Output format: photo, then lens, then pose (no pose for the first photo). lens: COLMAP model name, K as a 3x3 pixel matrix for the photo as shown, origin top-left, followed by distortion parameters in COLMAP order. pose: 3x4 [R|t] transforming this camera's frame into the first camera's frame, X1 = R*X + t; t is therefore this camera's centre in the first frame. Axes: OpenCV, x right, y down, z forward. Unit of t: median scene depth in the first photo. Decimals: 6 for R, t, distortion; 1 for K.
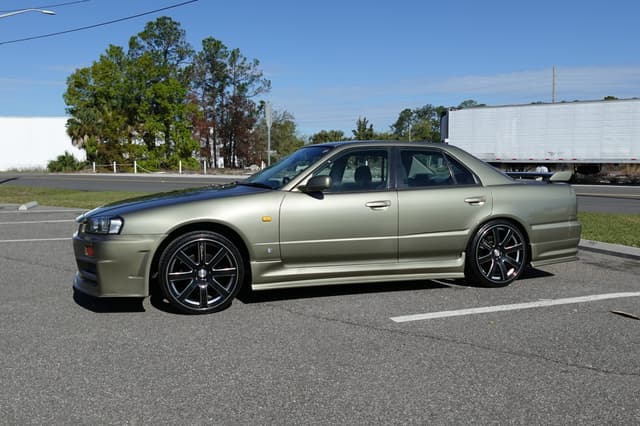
lens RADIAL K [[552.1, 0, 319.3], [0, 552.1, 206.8], [0, 0, 1]] dist [-0.015182, 0.029524]
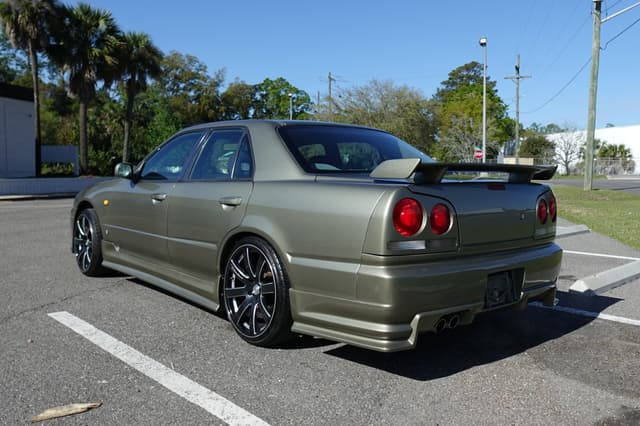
lens RADIAL K [[577.8, 0, 321.4], [0, 577.8, 218.7], [0, 0, 1]] dist [-0.019310, 0.027301]
pose [[0.356240, 0.081616, -0.930823, 0.100439], [-0.078248, 0.995285, 0.057322, -0.004121], [0.931113, 0.052415, 0.360946, 0.087767]]
